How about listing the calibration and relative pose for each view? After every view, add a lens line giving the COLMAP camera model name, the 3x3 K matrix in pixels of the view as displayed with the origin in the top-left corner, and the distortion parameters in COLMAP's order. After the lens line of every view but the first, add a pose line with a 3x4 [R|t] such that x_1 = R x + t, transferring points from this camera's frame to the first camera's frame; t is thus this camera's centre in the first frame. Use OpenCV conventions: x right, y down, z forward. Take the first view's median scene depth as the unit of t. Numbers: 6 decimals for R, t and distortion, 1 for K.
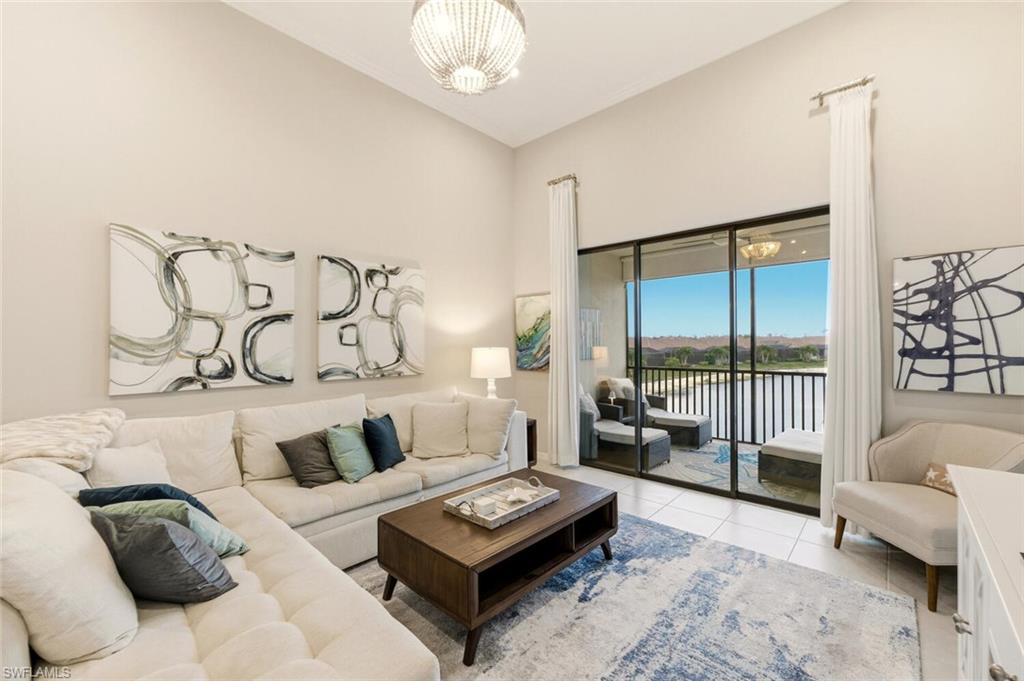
lens RADIAL K [[415.9, 0, 518.7], [0, 415.9, 342.3], [0, 0, 1]] dist [-0.010651, 0.006762]
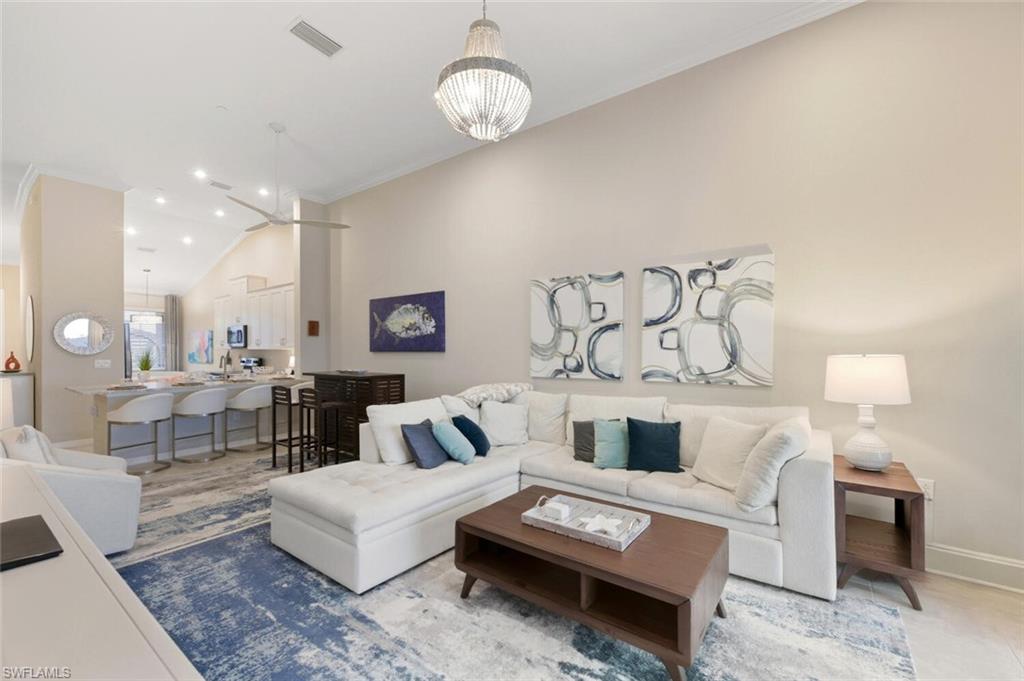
lens RADIAL K [[415.9, 0, 506.1], [0, 415.9, 352.1], [0, 0, 1]] dist [-0.010651, 0.006762]
pose [[0.105597, 0.012789, -0.994327, 0.708114], [0.002541, 0.999911, 0.013131, -0.000704], [0.994406, -0.003913, 0.105555, 0.608436]]
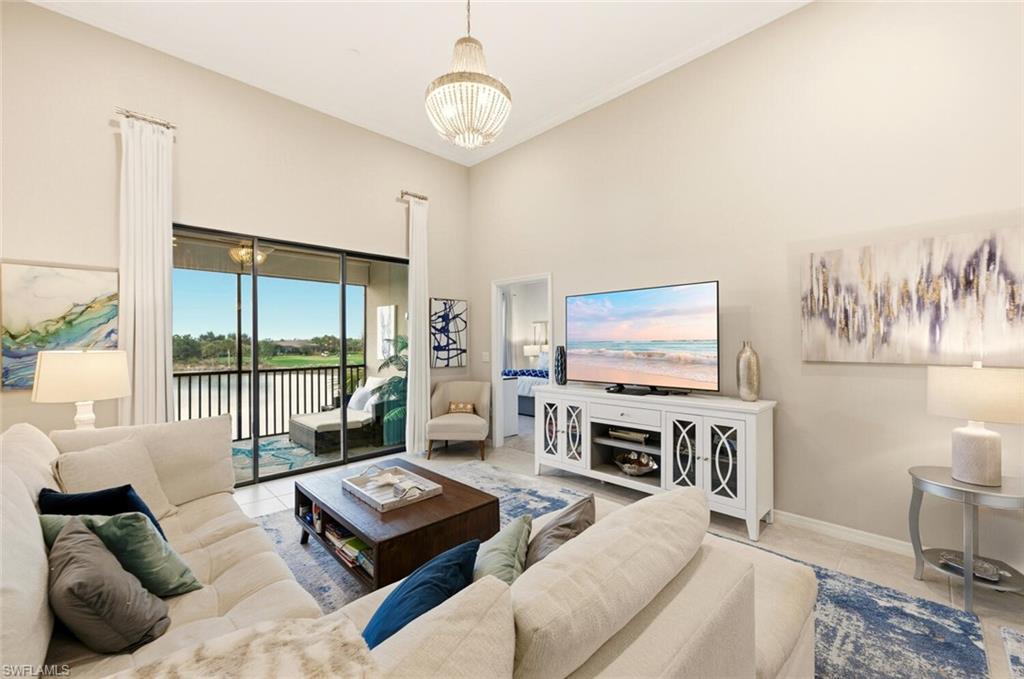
lens RADIAL K [[415.9, 0, 513.1], [0, 415.9, 339.1], [0, 0, 1]] dist [-0.010651, 0.006762]
pose [[0.053064, 0.013446, 0.998501, -0.937466], [0.004236, 0.999897, -0.013689, 0.010769], [-0.998582, 0.004956, 0.053001, 0.524909]]
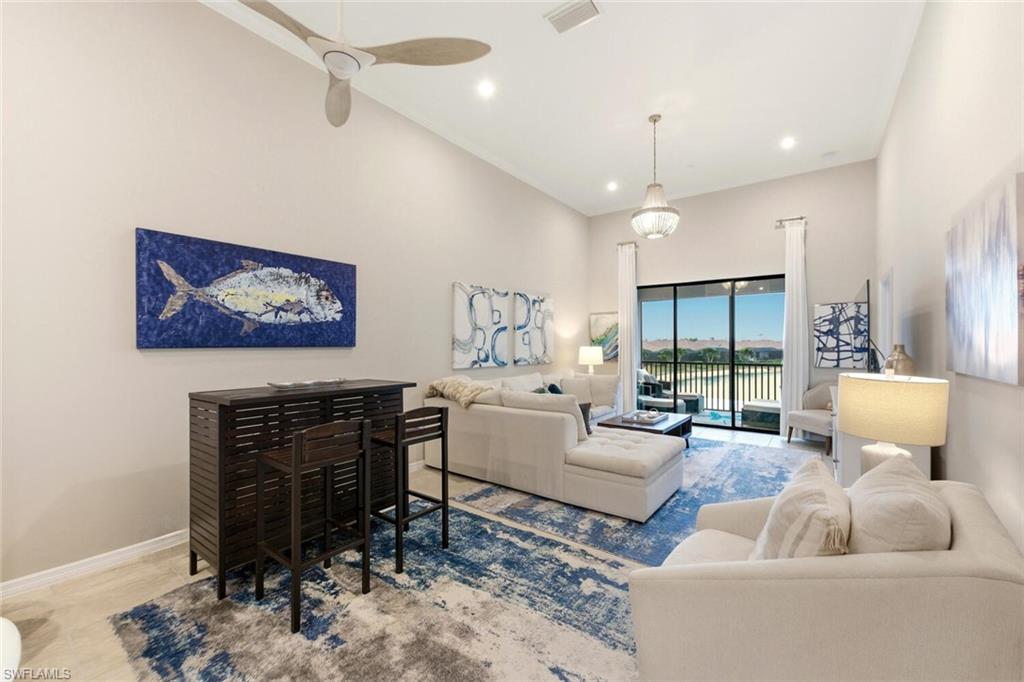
lens RADIAL K [[415.9, 0, 519.4], [0, 415.9, 343.2], [0, 0, 1]] dist [-0.010651, 0.006762]
pose [[0.993751, 0.006444, 0.111430, -0.780861], [-0.006226, 0.999978, -0.002304, 0.007886], [-0.111443, 0.001596, 0.993770, -0.884341]]
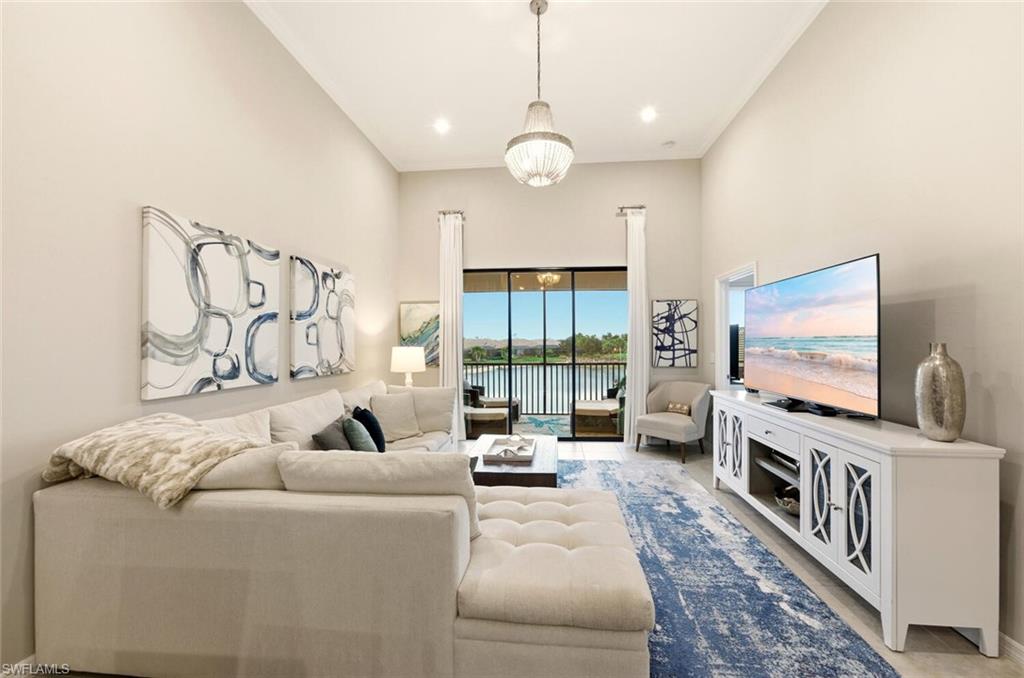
lens RADIAL K [[409.5, 0, 516.8], [0, 409.5, 340.4], [0, 0, 1]] dist [-0.003404, 0.002028]
pose [[0.797336, 0.006684, 0.603498, -0.768216], [-0.001823, 0.999961, -0.008665, 0.006511], [-0.603532, 0.005809, 0.797317, -0.154705]]
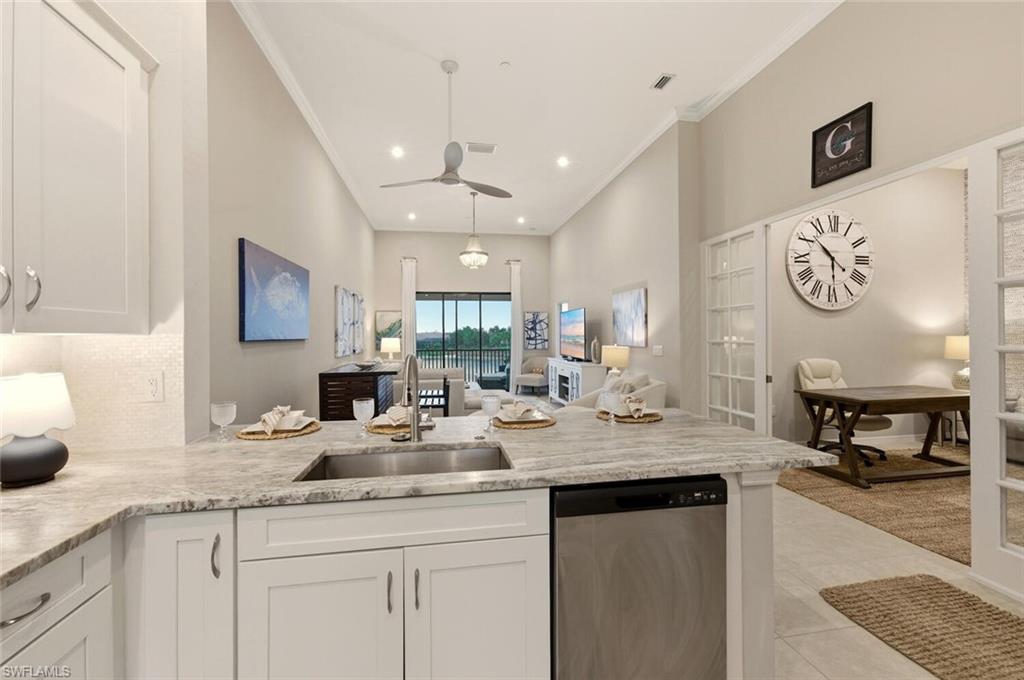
lens RADIAL K [[415.9, 0, 505.9], [0, 415.9, 333.6], [0, 0, 1]] dist [-0.010651, 0.006762]
pose [[0.626505, 0.006587, 0.779389, -1.948302], [-0.000344, 0.999967, -0.008174, 0.010791], [-0.779417, 0.004853, 0.626487, -1.090665]]
